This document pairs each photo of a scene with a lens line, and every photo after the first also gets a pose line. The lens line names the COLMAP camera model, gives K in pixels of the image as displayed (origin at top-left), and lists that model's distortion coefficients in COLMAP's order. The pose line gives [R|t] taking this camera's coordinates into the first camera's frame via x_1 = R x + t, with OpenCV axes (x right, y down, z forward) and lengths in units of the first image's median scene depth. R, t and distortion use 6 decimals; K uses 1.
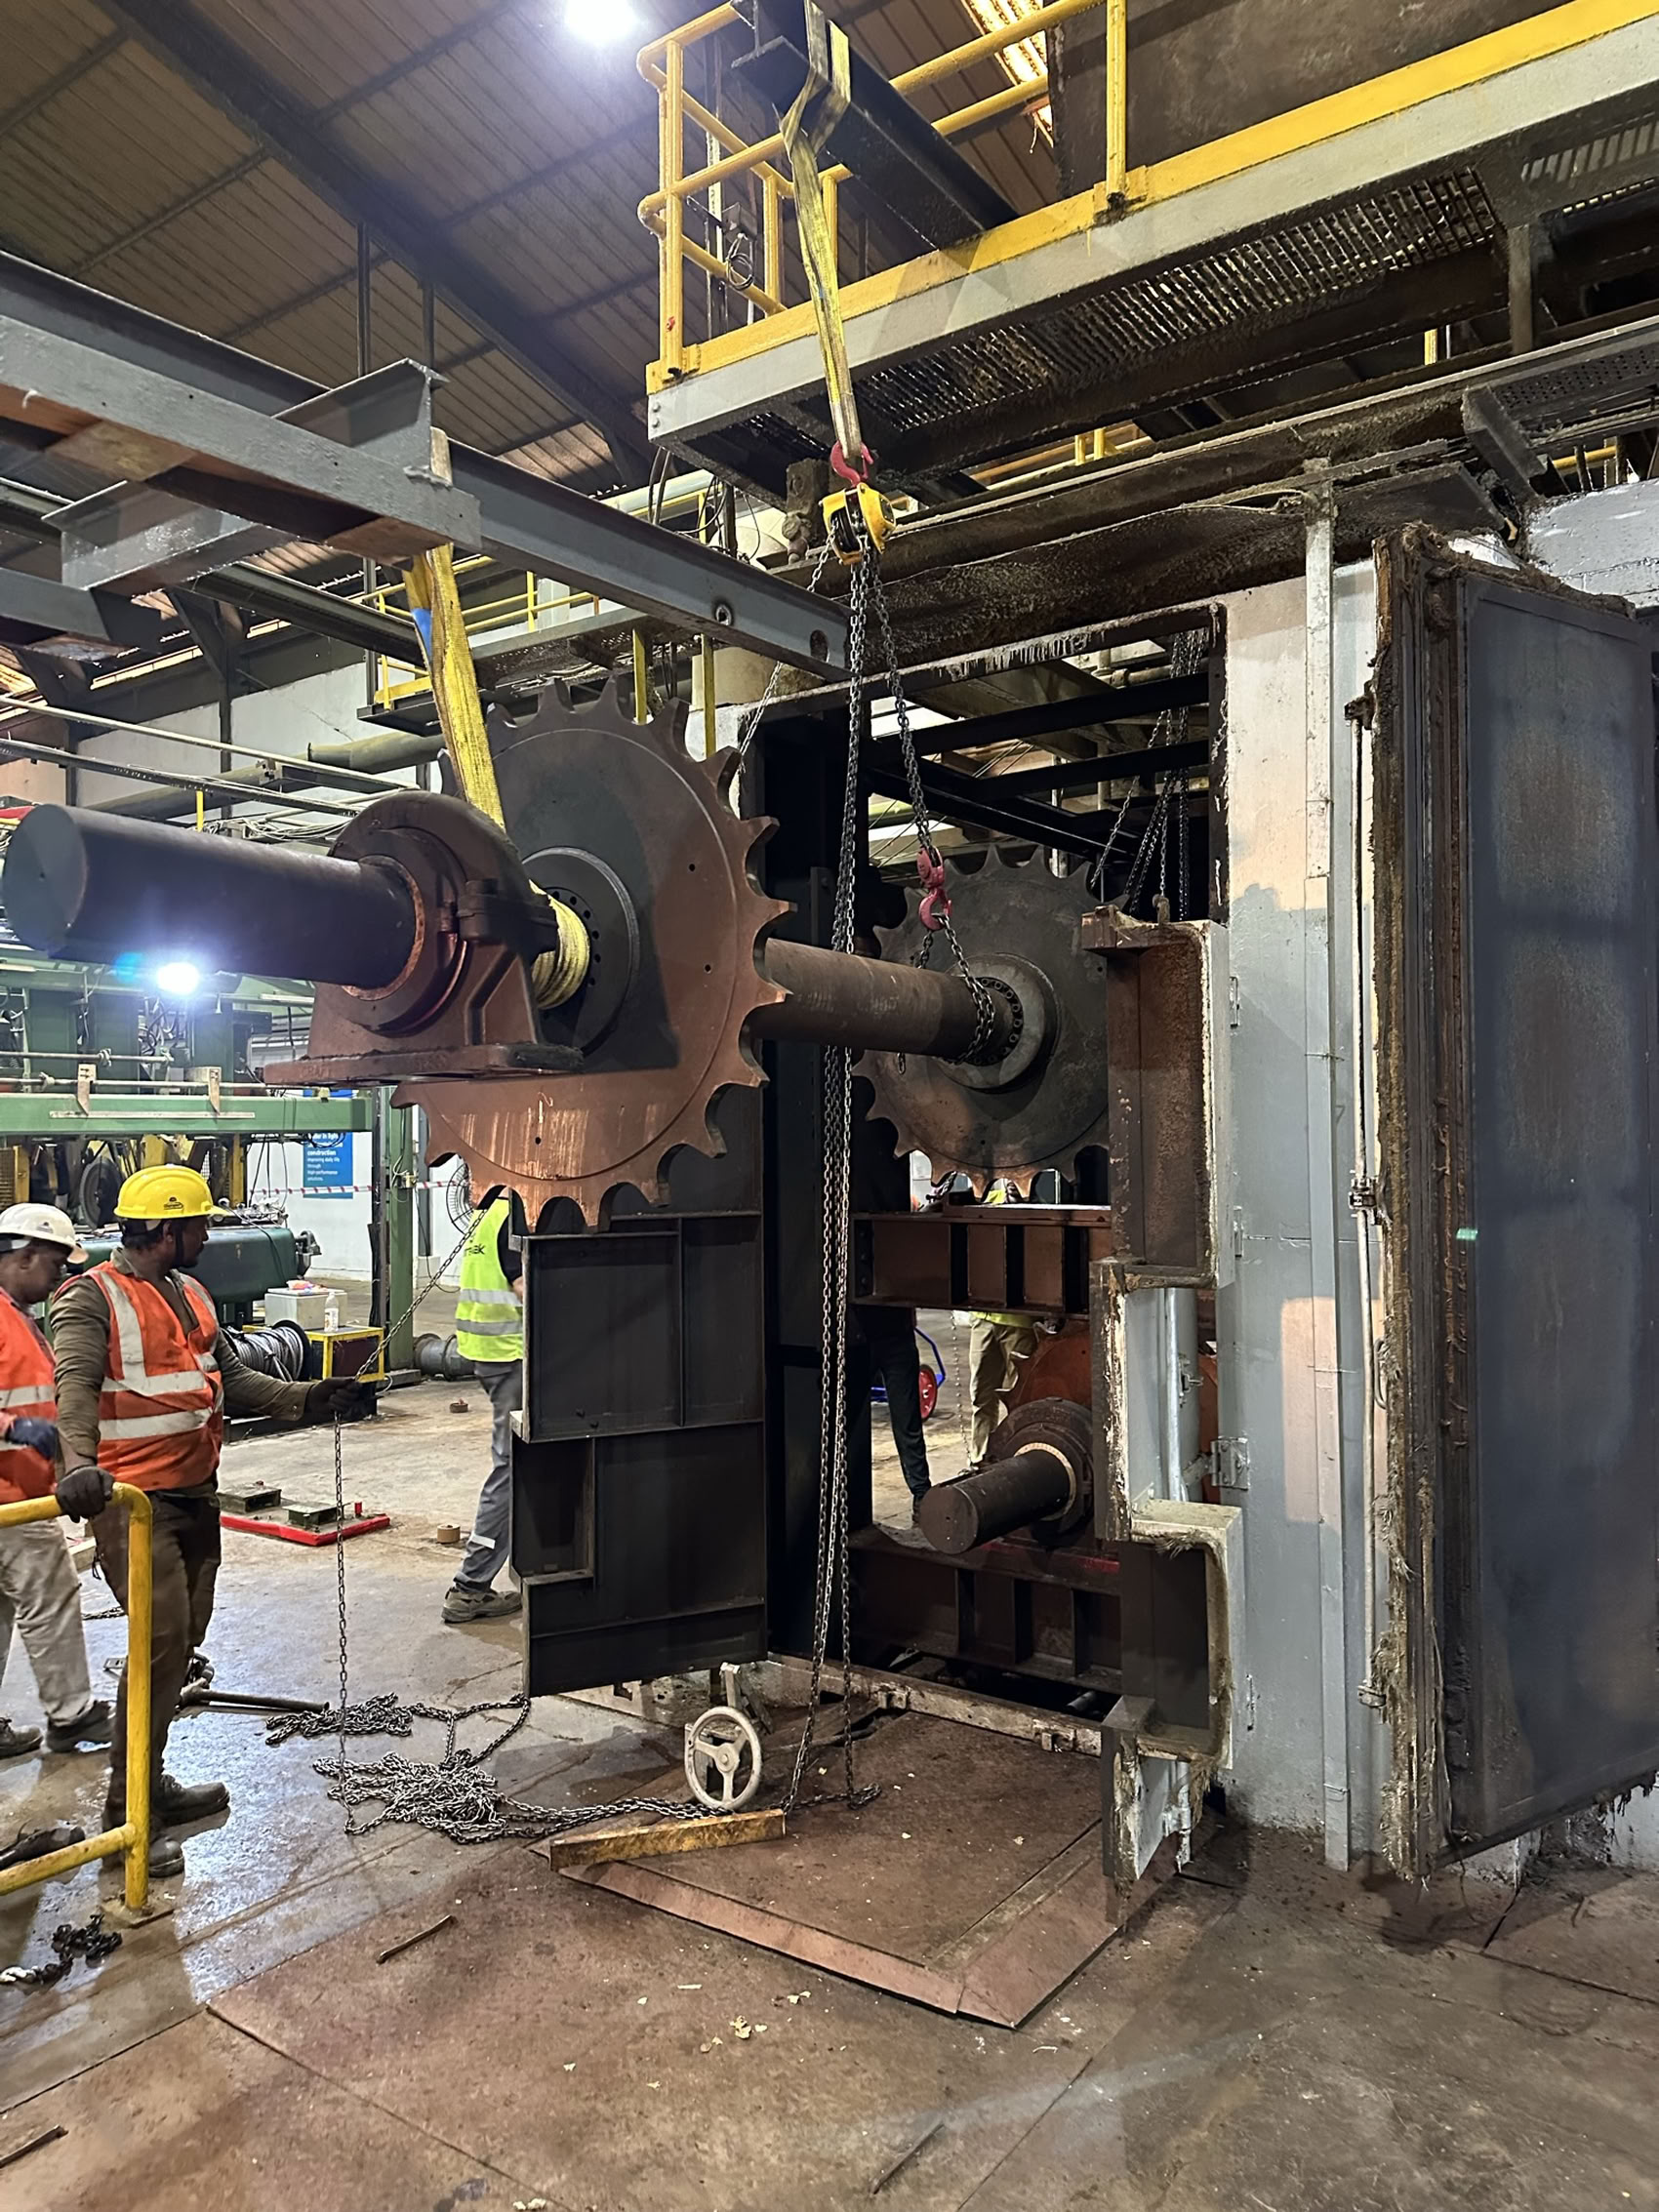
lens RADIAL K [[1570.4, 0, 835.7], [0, 1570.4, 1114.7], [0, 0, 1]] dist [0.028200, -0.042589]
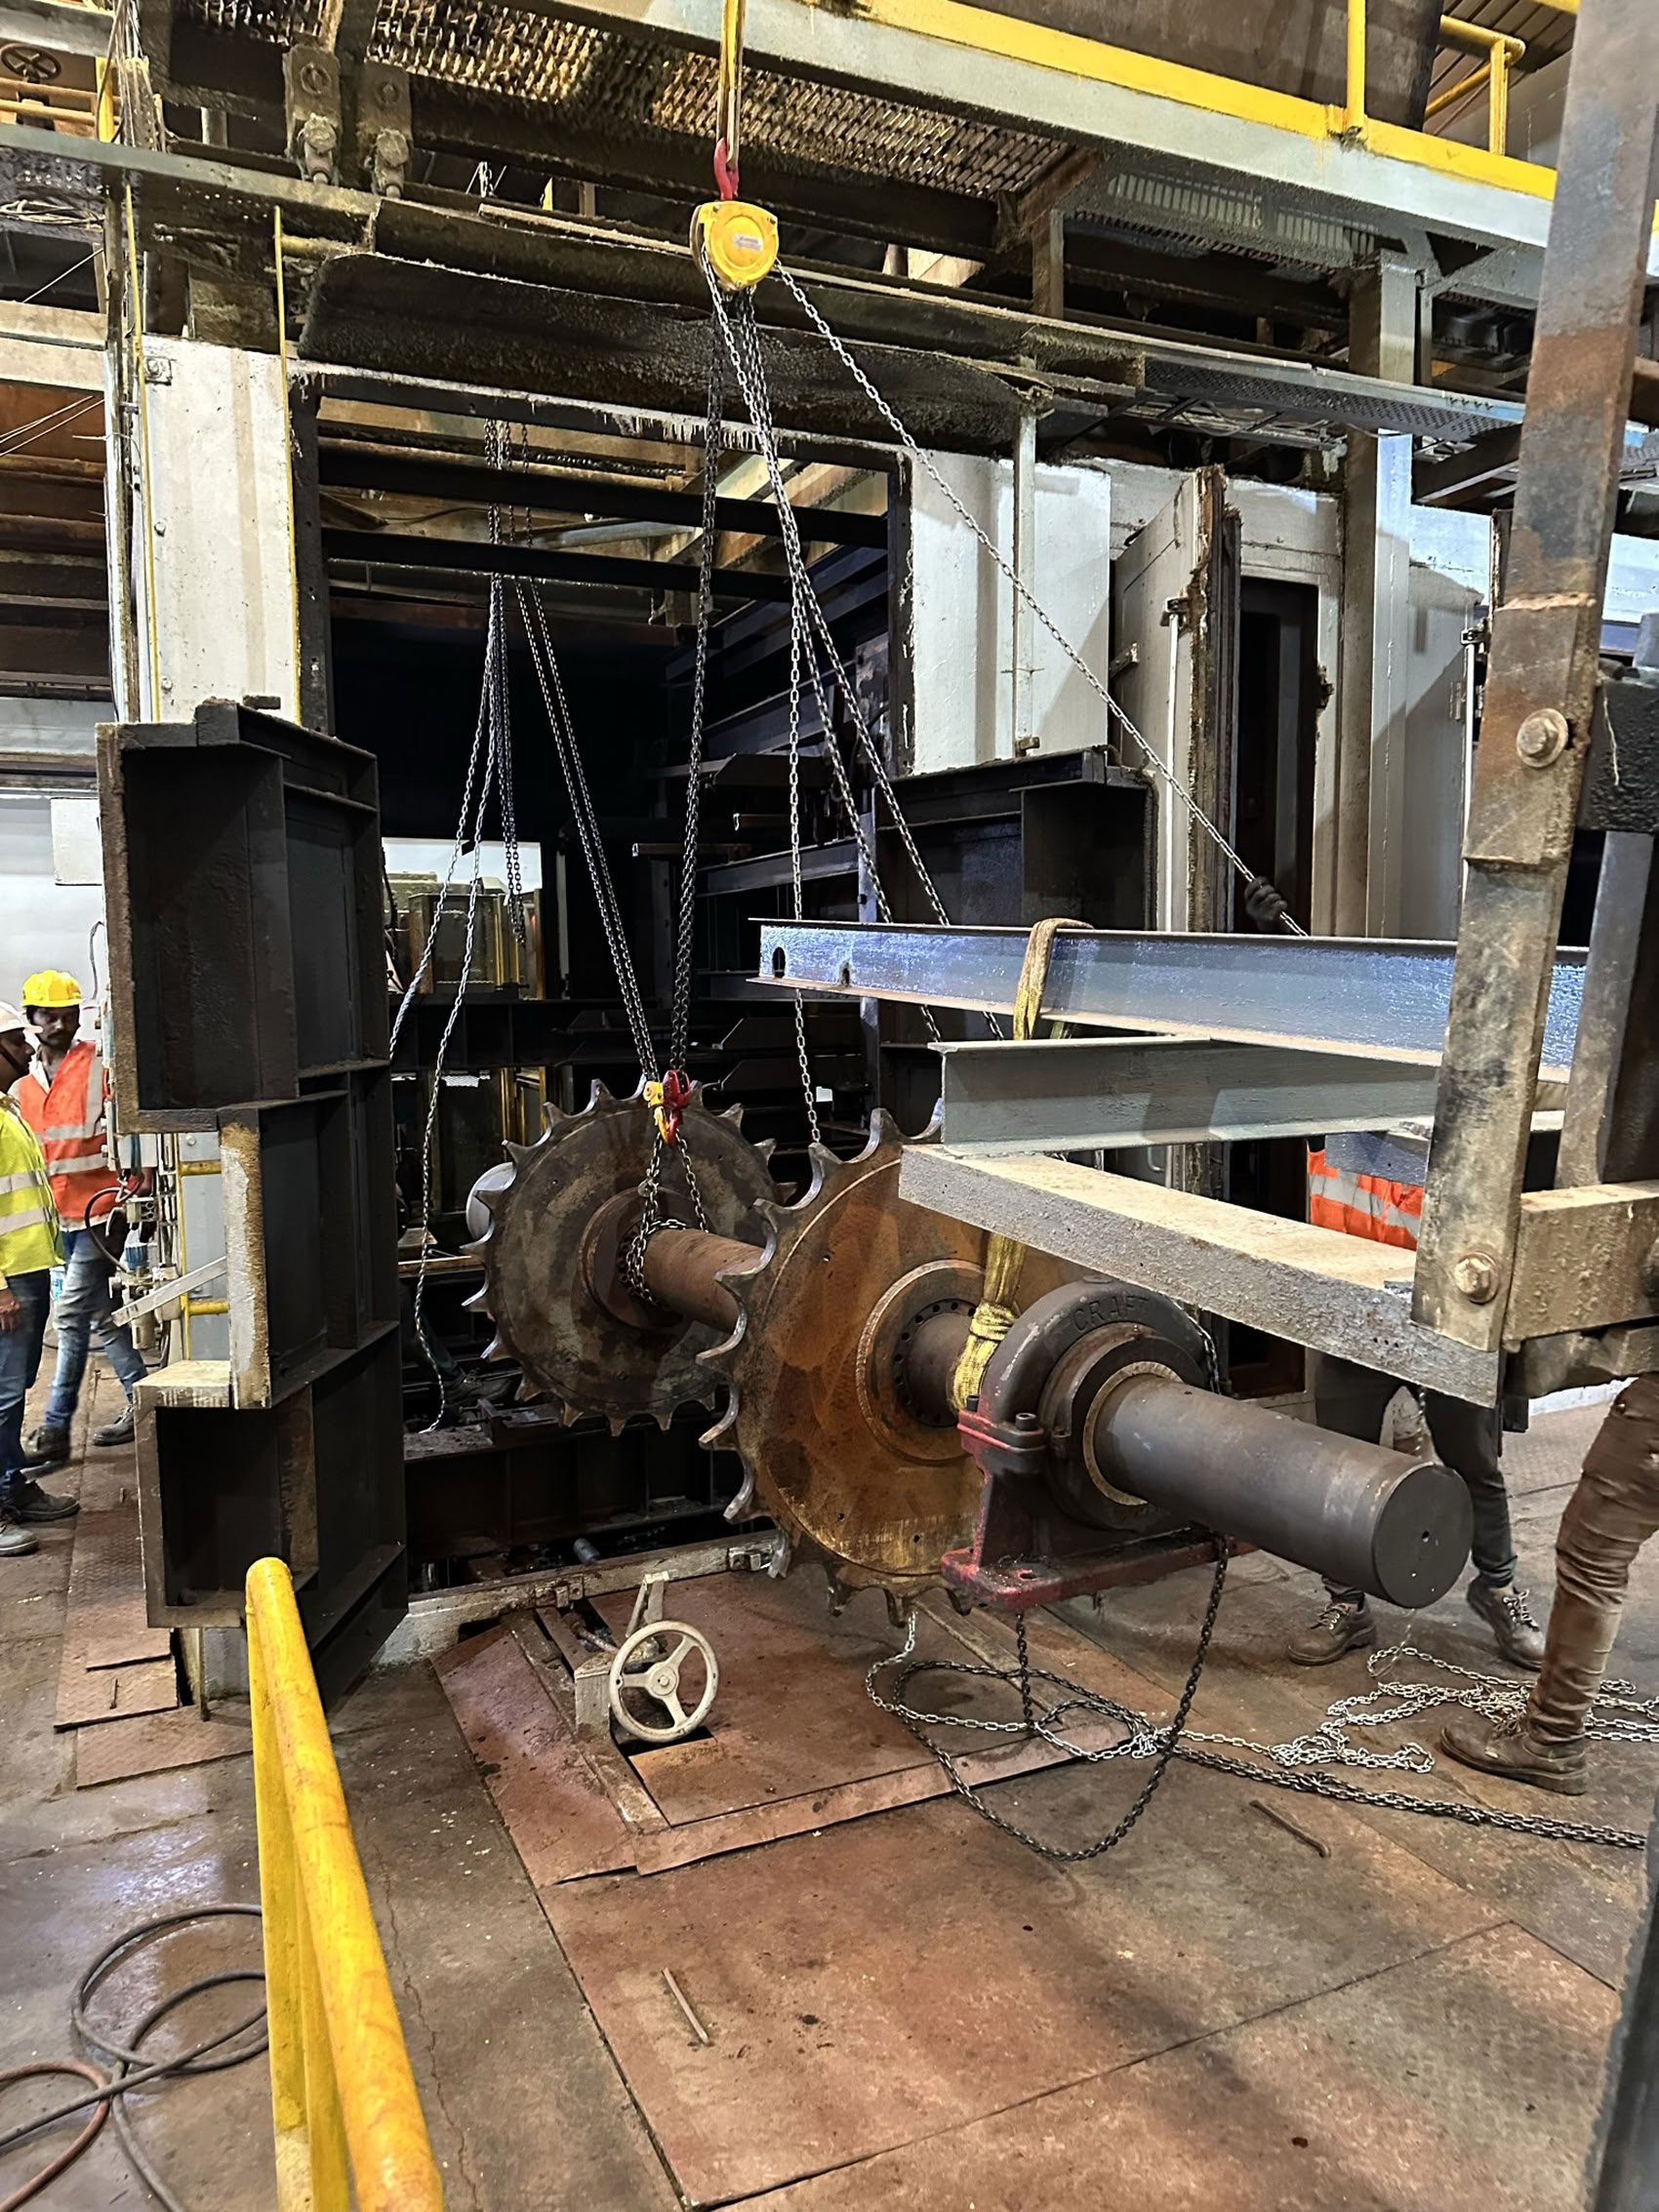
lens RADIAL K [[1570.4, 0, 839.2], [0, 1570.4, 1122.2], [0, 0, 1]] dist [0.028200, -0.042589]
pose [[0.492237, -0.067538, 0.867837, -0.727841], [-0.008358, 0.996573, 0.082297, 0.035235], [-0.870421, -0.047763, 0.489985, 0.501544]]
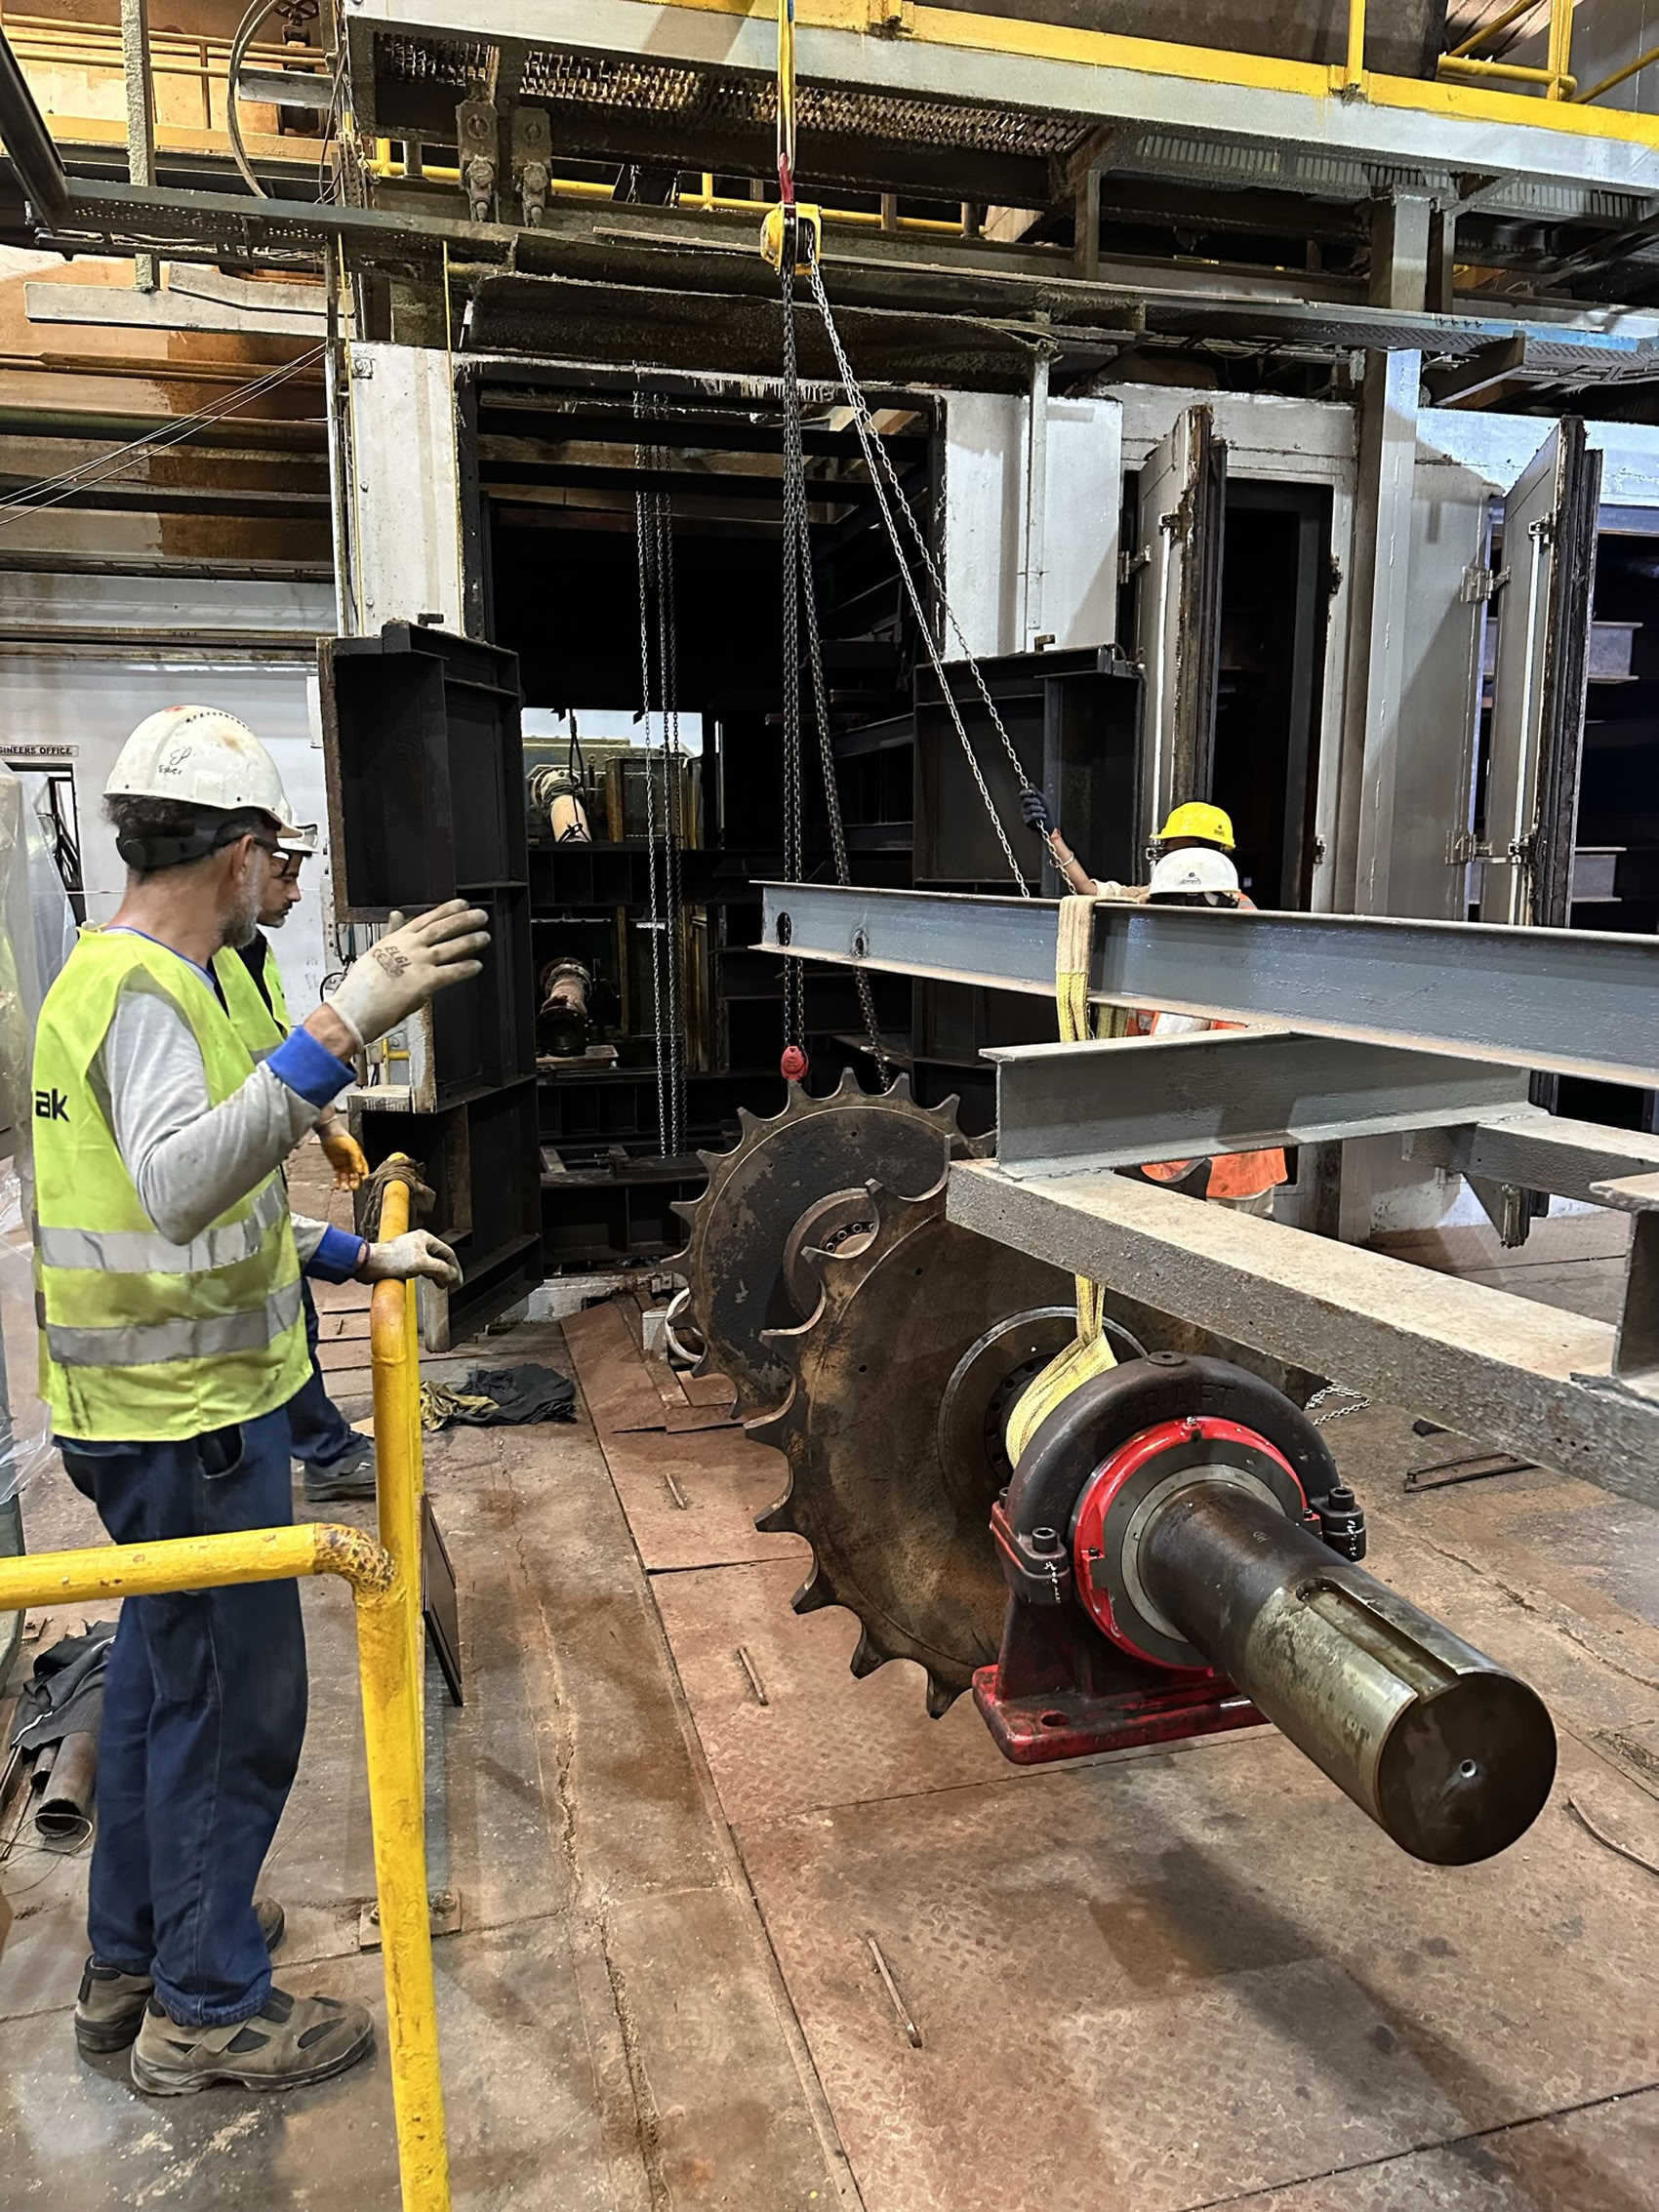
lens RADIAL K [[1570.4, 0, 845.7], [0, 1570.4, 1127.0], [0, 0, 1]] dist [0.028200, -0.042589]
pose [[0.616892, -0.122643, 0.777434, -0.902853], [-0.019380, 0.985118, 0.170785, 0.051736], [-0.786810, -0.120423, 0.605334, 0.196525]]
